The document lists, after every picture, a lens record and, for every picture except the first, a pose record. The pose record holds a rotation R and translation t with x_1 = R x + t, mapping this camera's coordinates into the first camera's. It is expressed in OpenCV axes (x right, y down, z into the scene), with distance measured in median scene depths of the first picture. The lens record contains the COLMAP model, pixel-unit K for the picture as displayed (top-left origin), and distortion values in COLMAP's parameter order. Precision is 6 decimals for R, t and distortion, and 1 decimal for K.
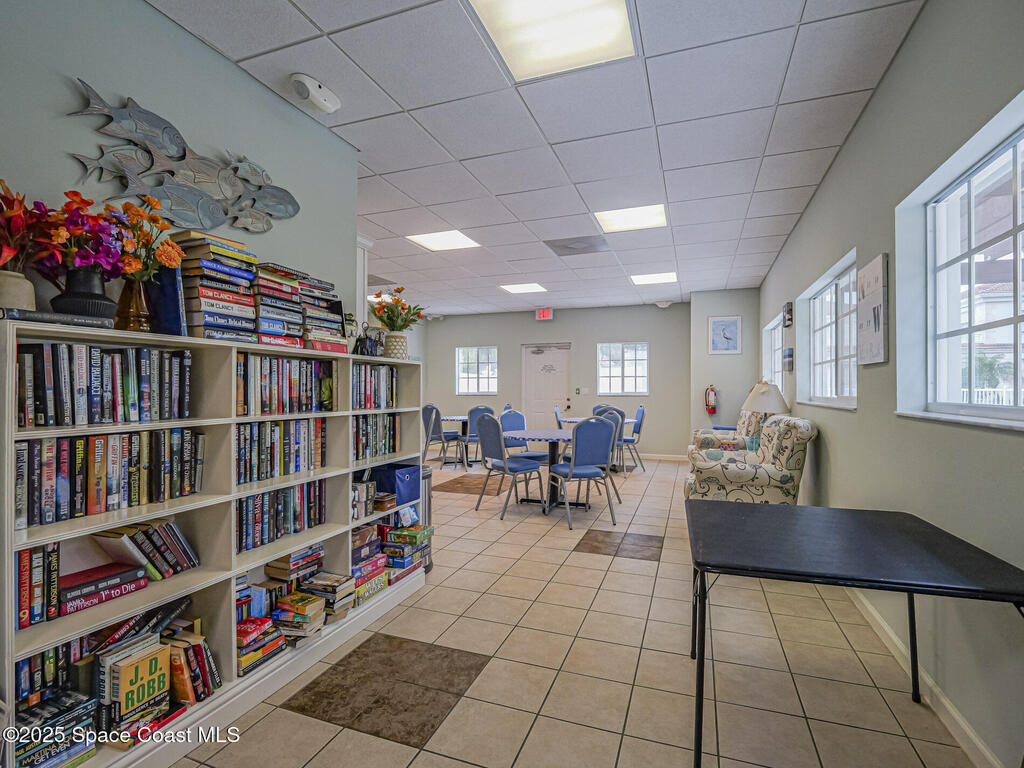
lens RADIAL K [[501.2, 0, 512.0], [0, 501.2, 384.0], [0, 0, 1]] dist [0.000401, -0.000063]
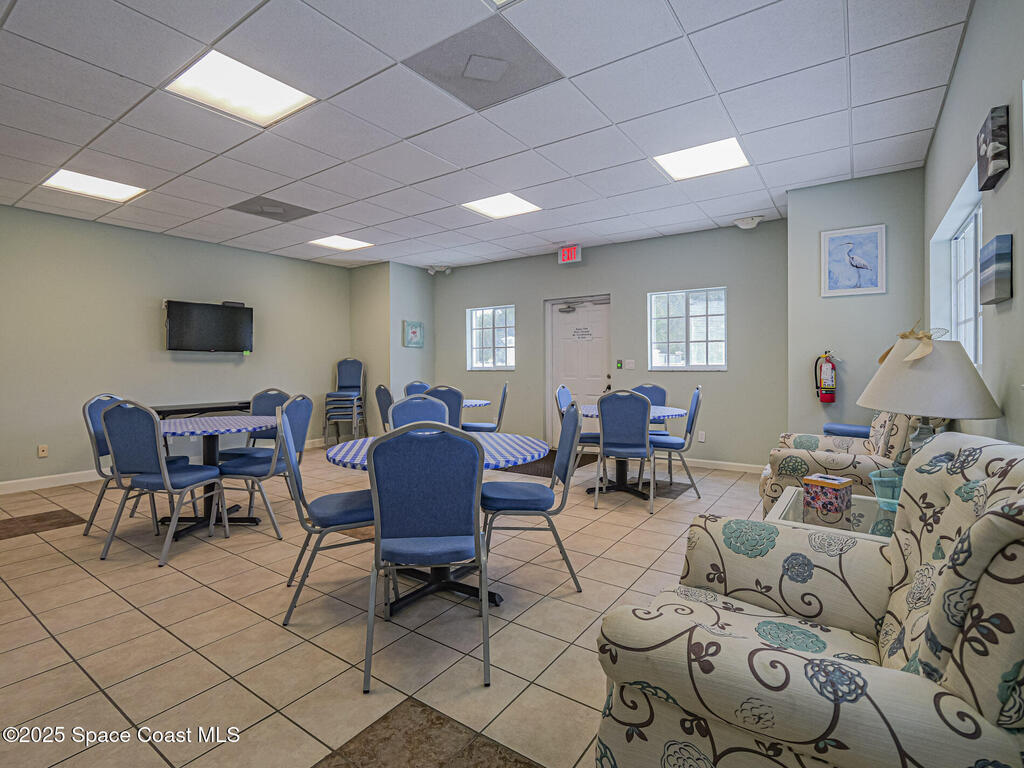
lens RADIAL K [[498.0, 0, 509.8], [0, 498.0, 363.4], [0, 0, 1]] dist [-0.010678, 0.000420]
pose [[0.965617, -0.006383, -0.259891, 0.198395], [0.008521, 0.999938, 0.007100, 0.008331], [0.259830, -0.009070, 0.965612, 0.368517]]
